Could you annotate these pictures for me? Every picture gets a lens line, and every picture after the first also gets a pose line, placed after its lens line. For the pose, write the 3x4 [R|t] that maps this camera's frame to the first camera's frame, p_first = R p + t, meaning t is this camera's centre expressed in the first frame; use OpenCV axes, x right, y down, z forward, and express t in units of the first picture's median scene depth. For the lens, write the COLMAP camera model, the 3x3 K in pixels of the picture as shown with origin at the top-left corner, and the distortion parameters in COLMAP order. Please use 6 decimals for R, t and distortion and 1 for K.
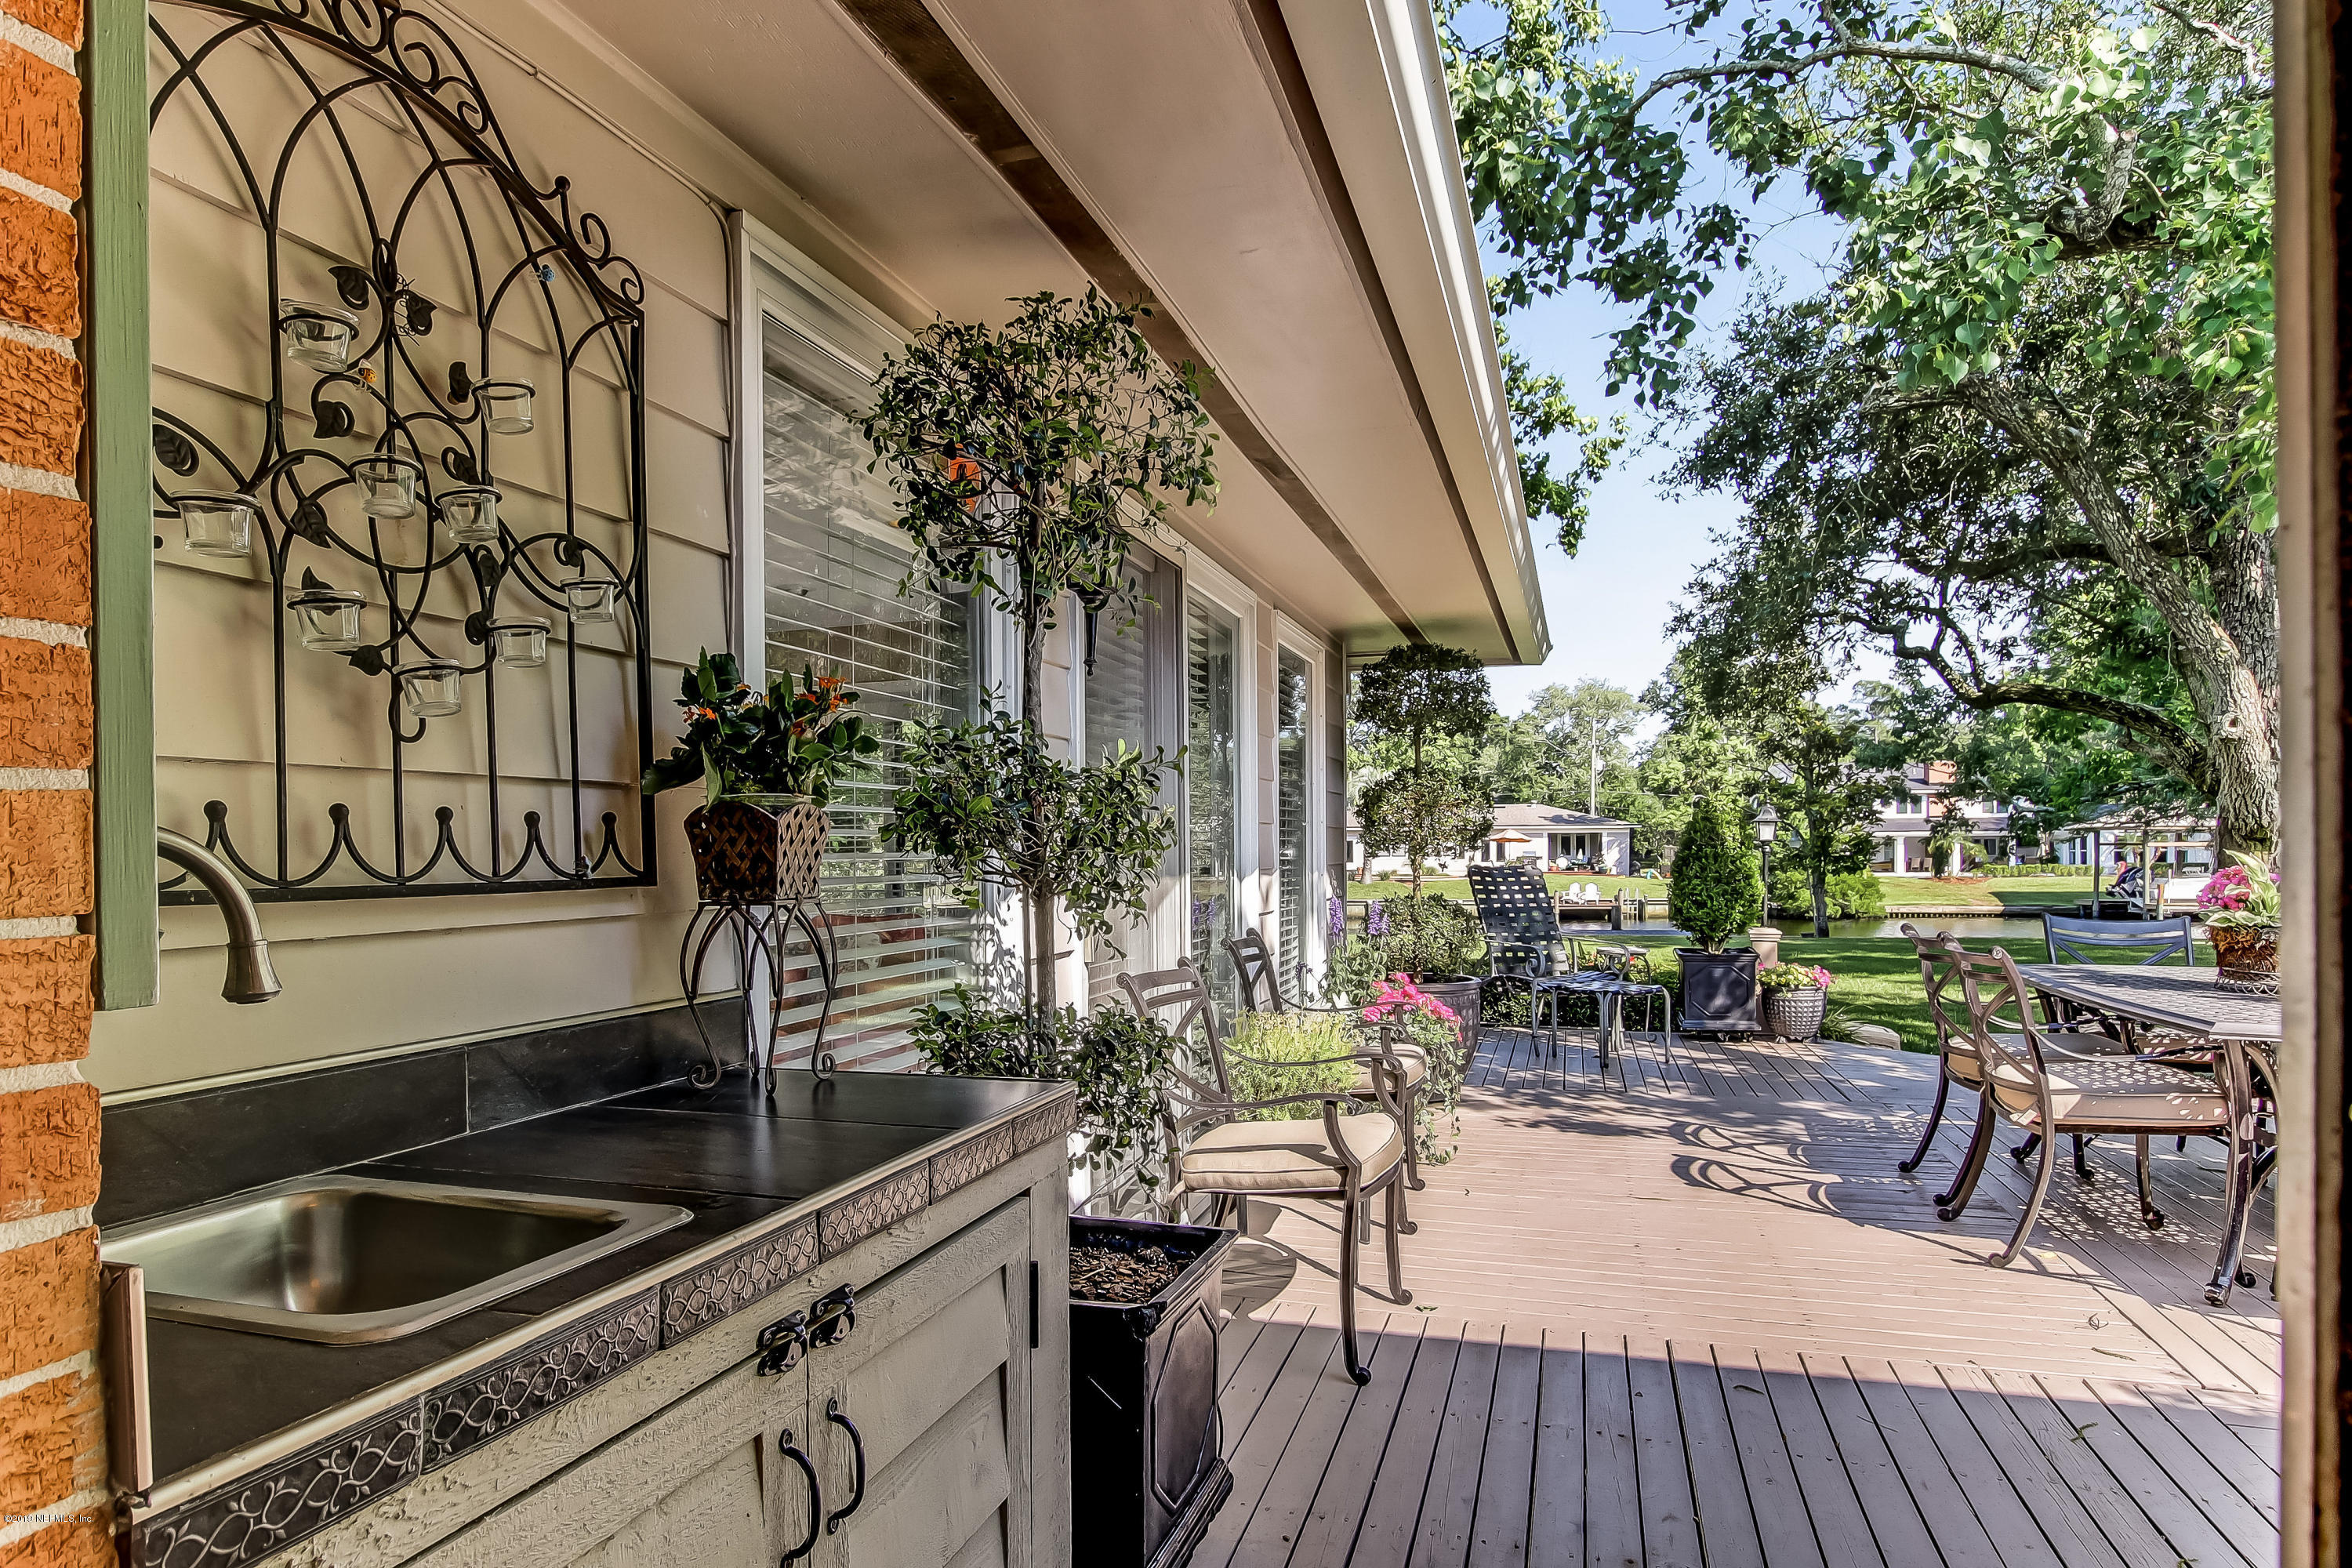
lens RADIAL K [[1277.3, 0, 1179.9], [0, 1277.3, 863.0], [0, 0, 1]] dist [-0.002818, -0.000210]
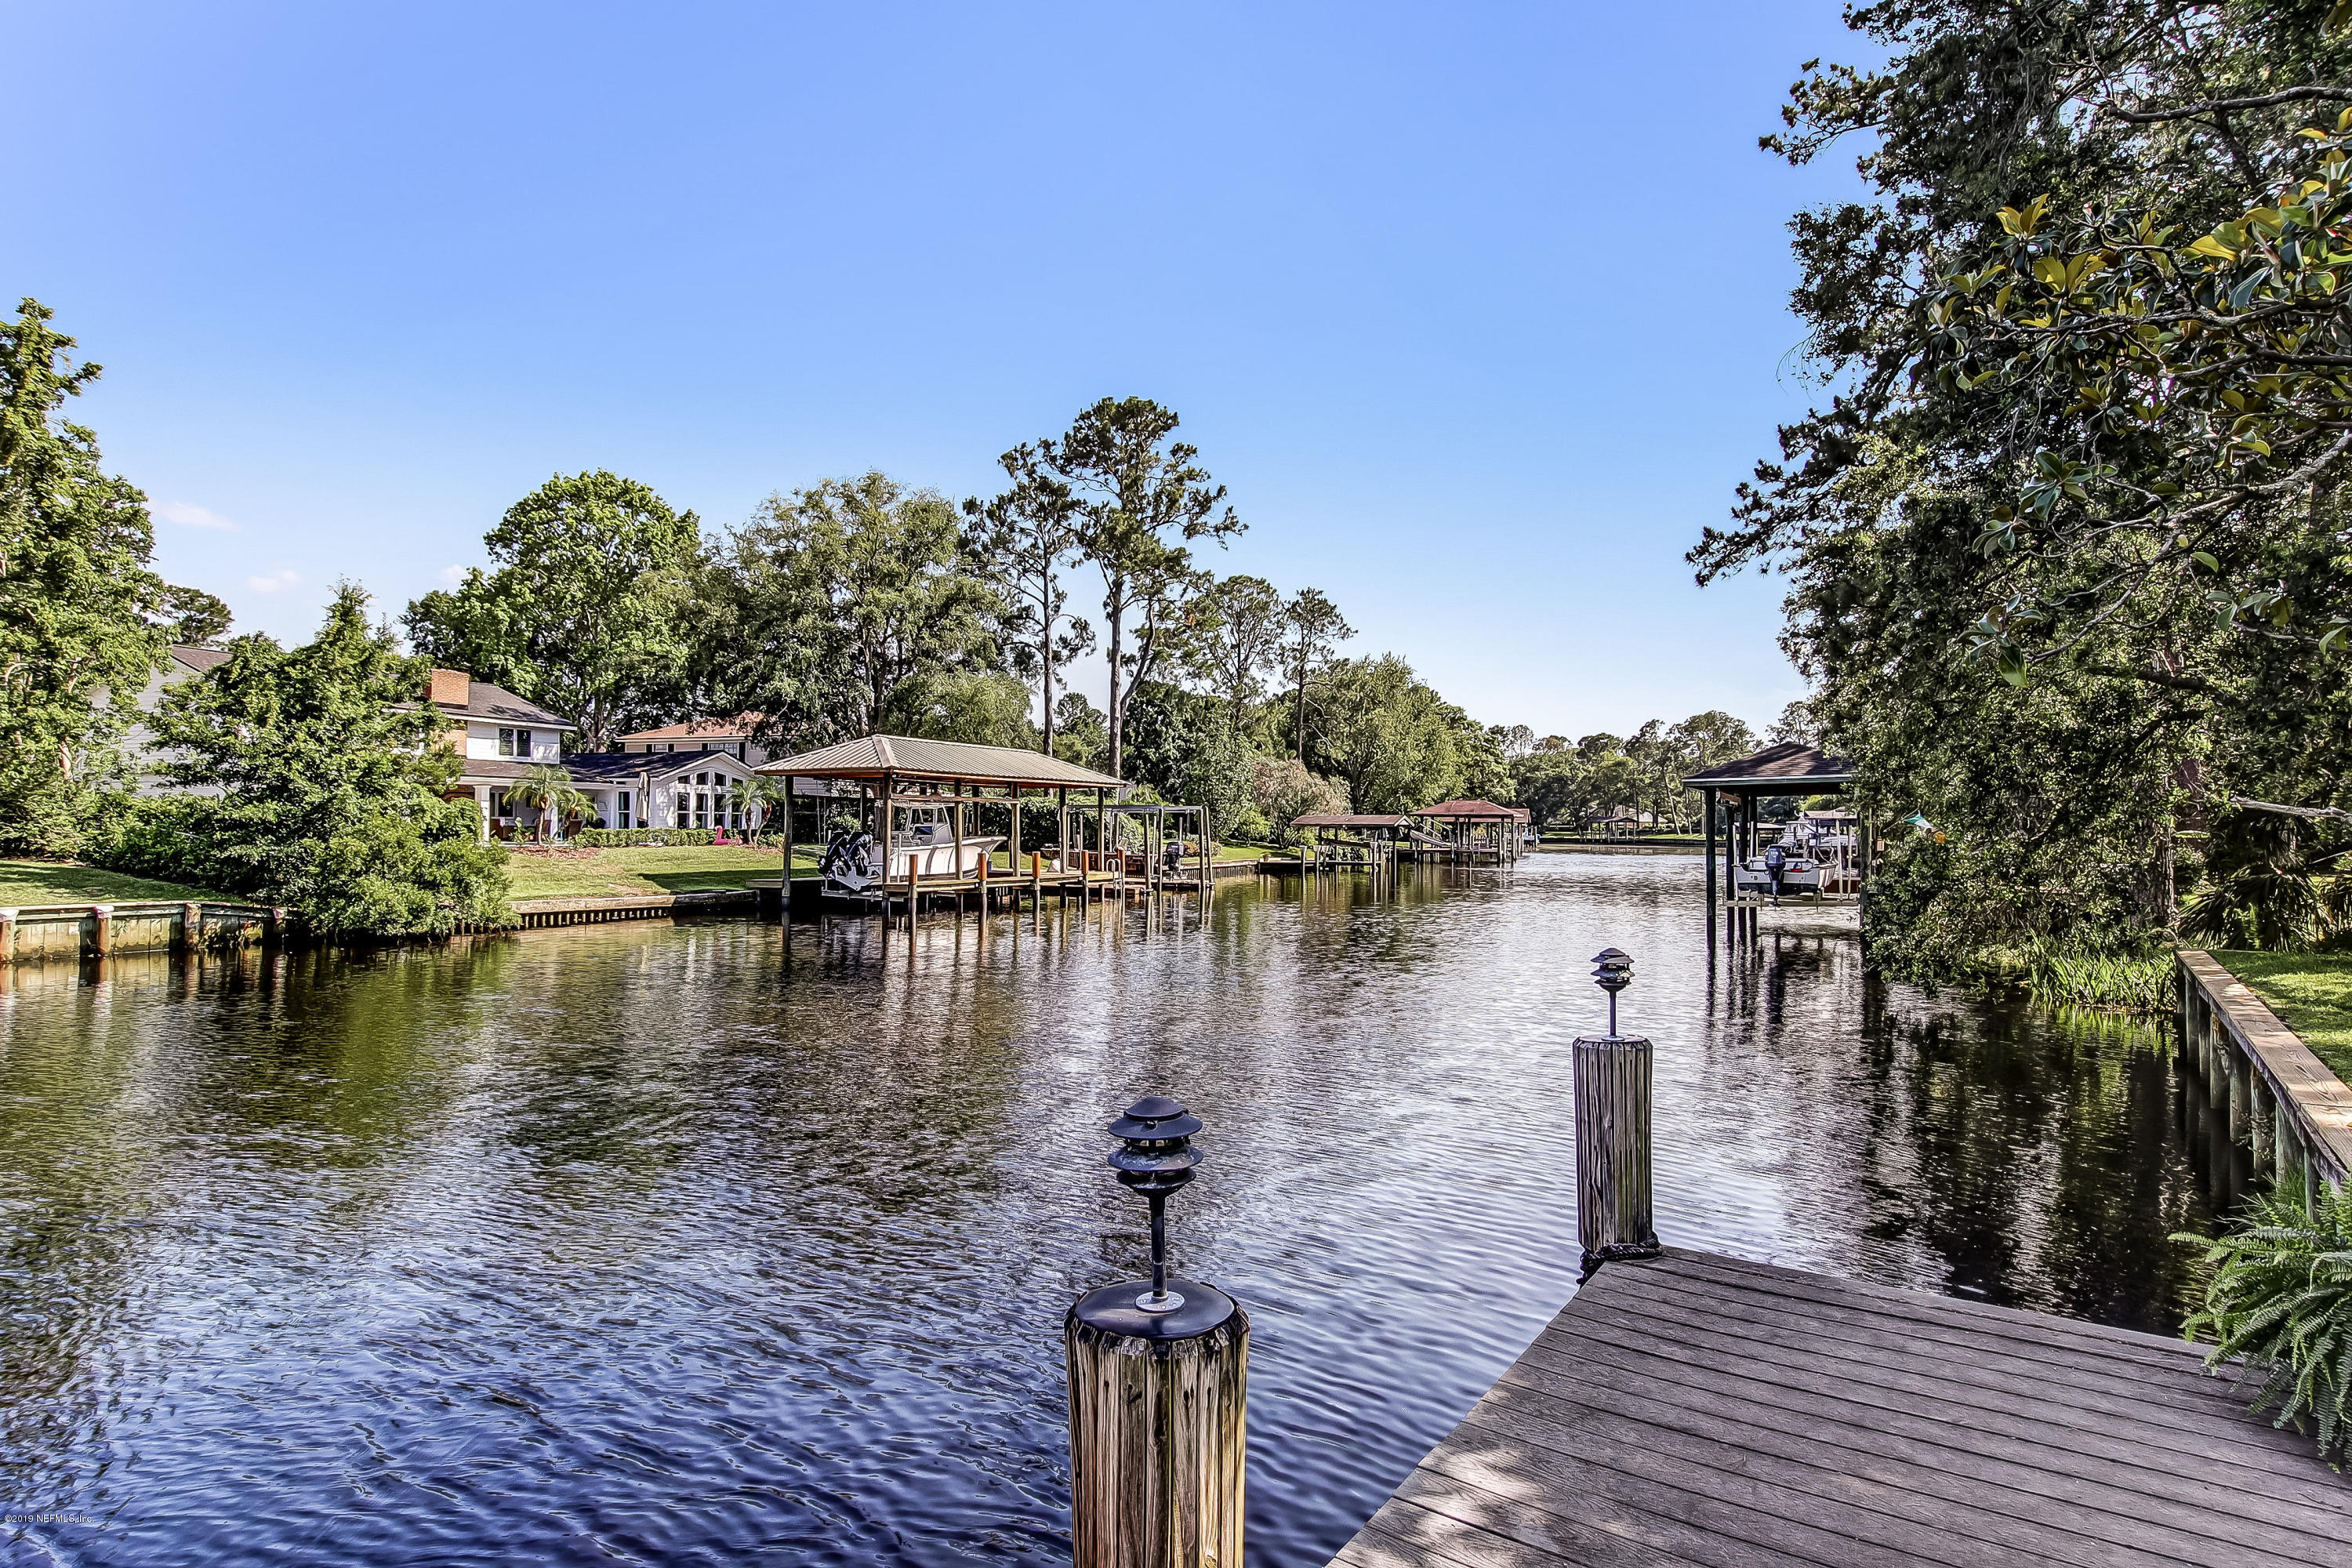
lens RADIAL K [[1229.8, 0, 1163.9], [0, 1229.8, 811.1], [0, 0, 1]] dist [-0.019152, -0.000154]
pose [[0.332825, 0.024617, 0.942667, 0.140589], [-0.001393, 0.999671, -0.025614, 0.007218], [-0.942988, 0.007212, 0.332750, 0.469874]]
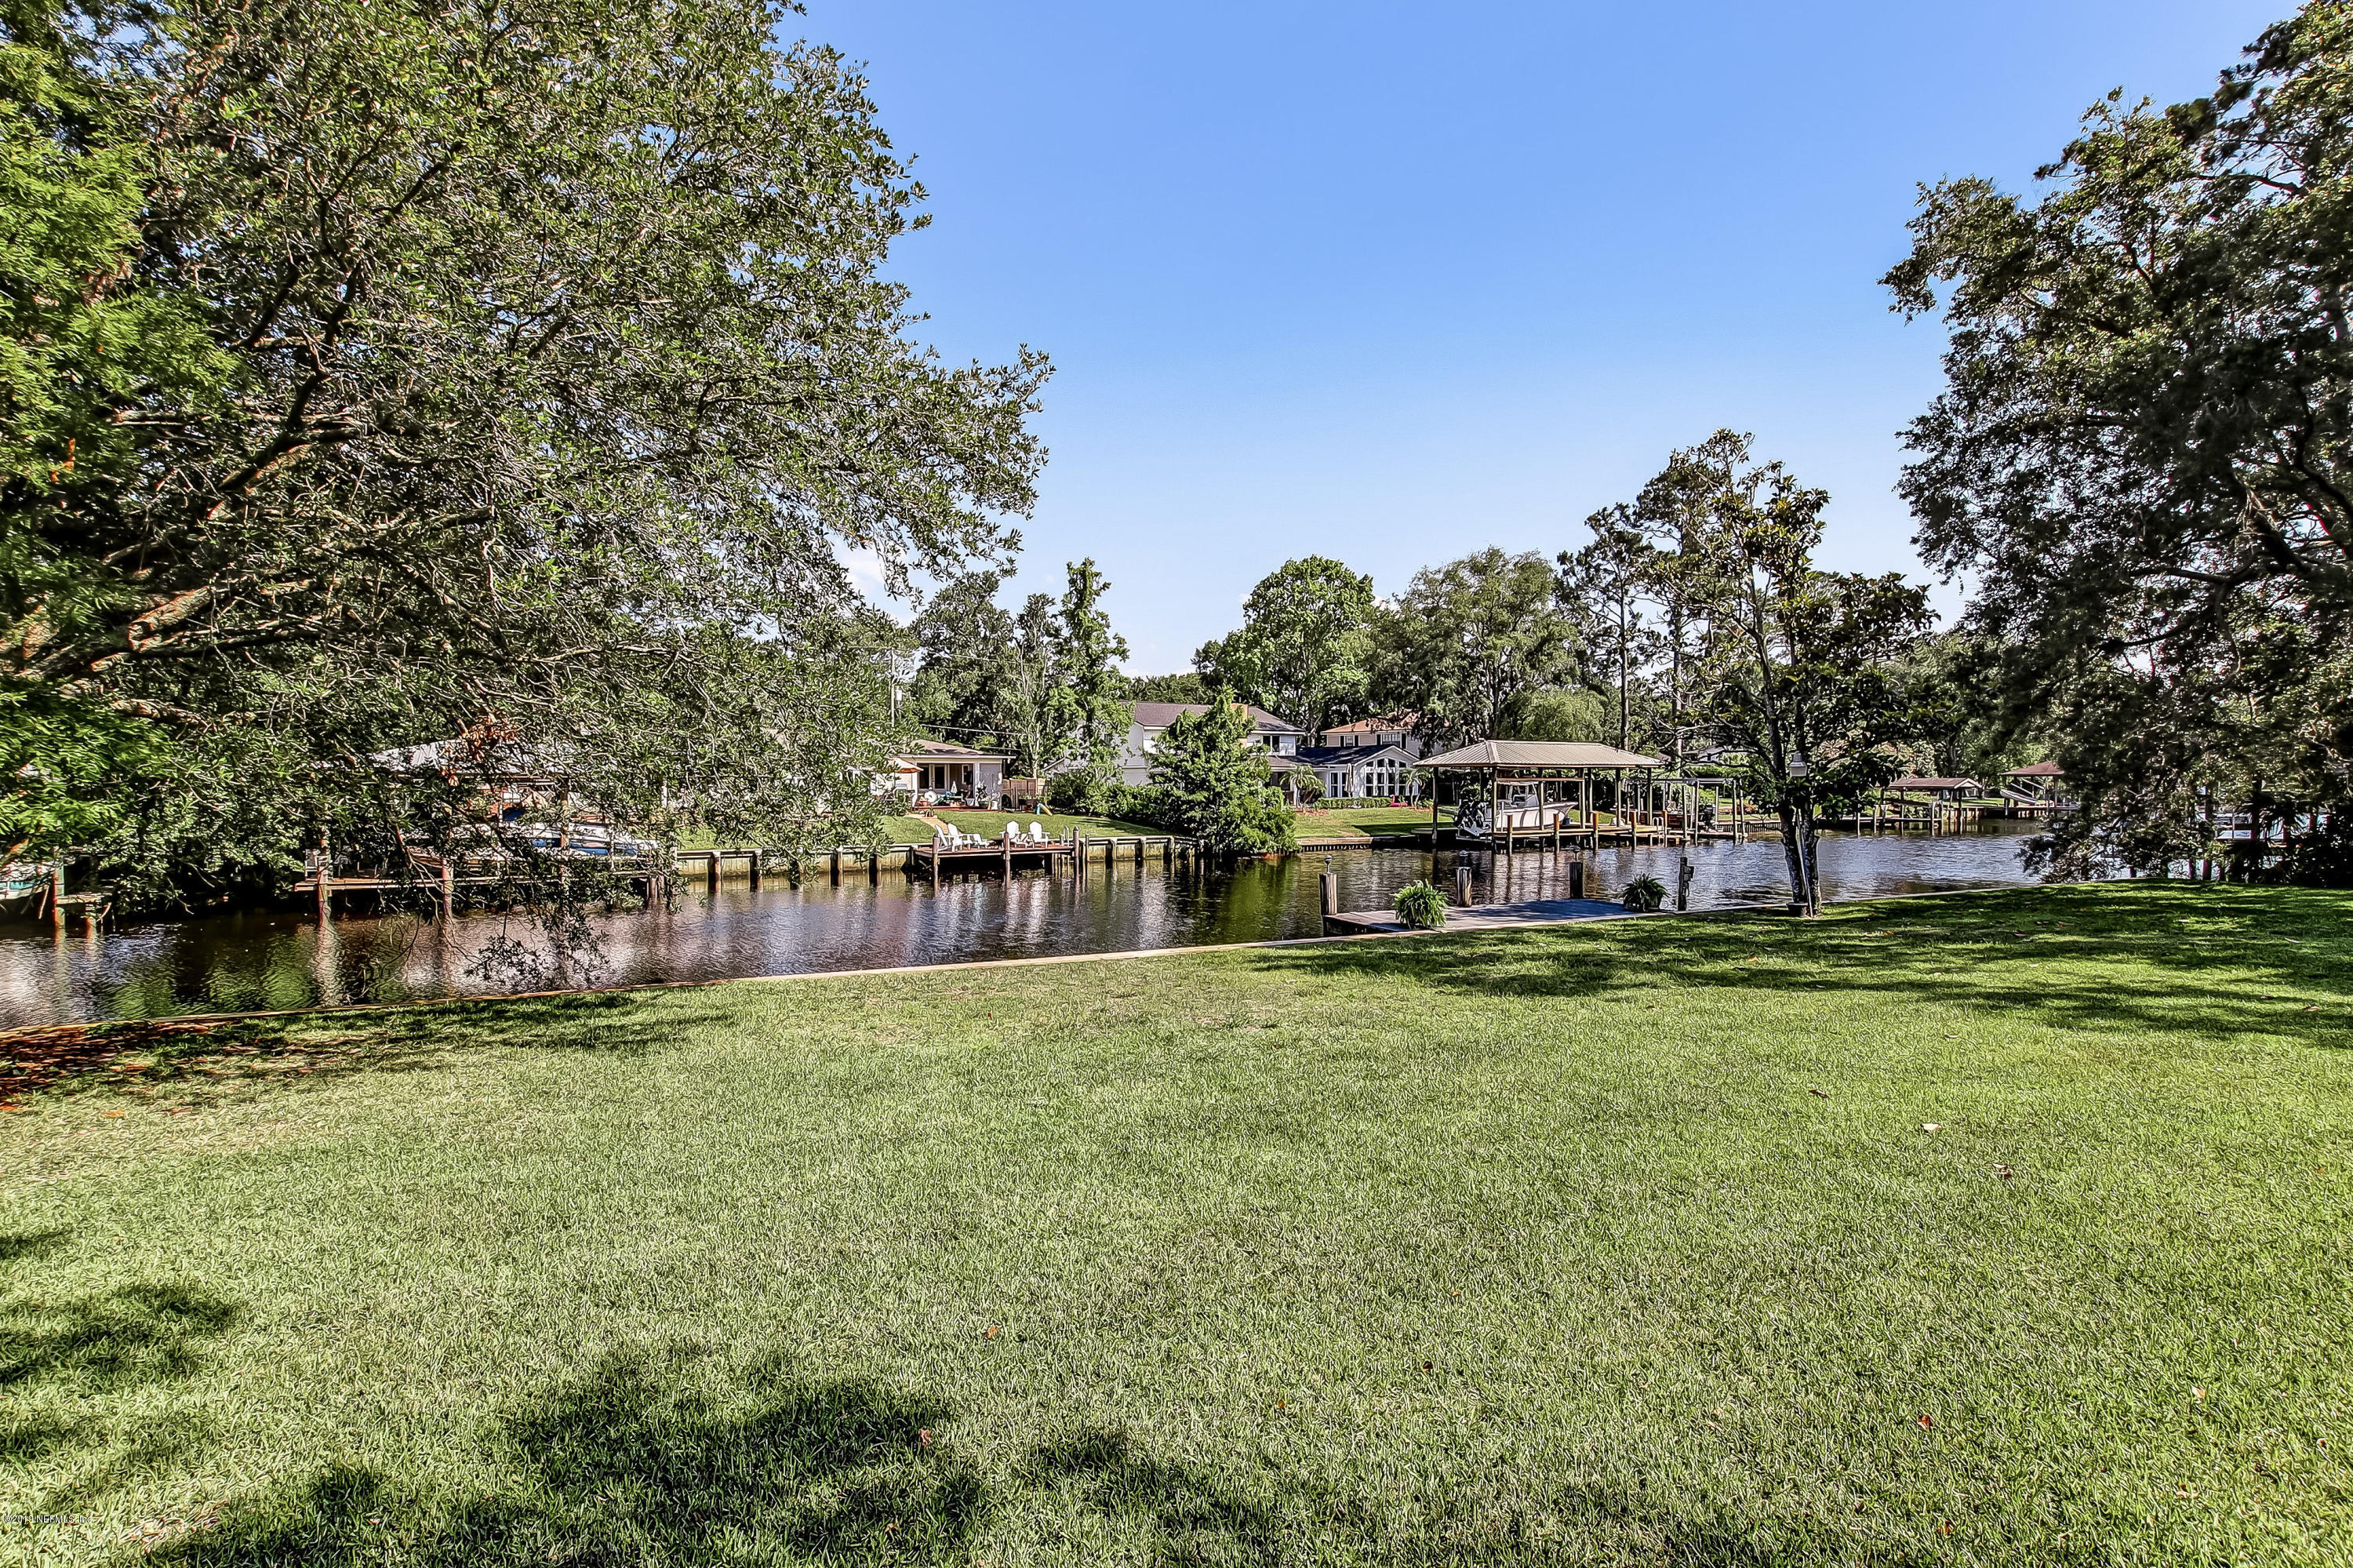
lens RADIAL K [[1085.7, 0, 1162.3], [0, 1085.7, 822.4], [0, 0, 1]] dist [-0.037614, 0.003893]
pose [[0.772213, -0.017879, 0.635112, -0.053635], [0.002559, 0.999683, 0.025030, -0.001034], [-0.635358, -0.017704, 0.772015, 0.327382]]
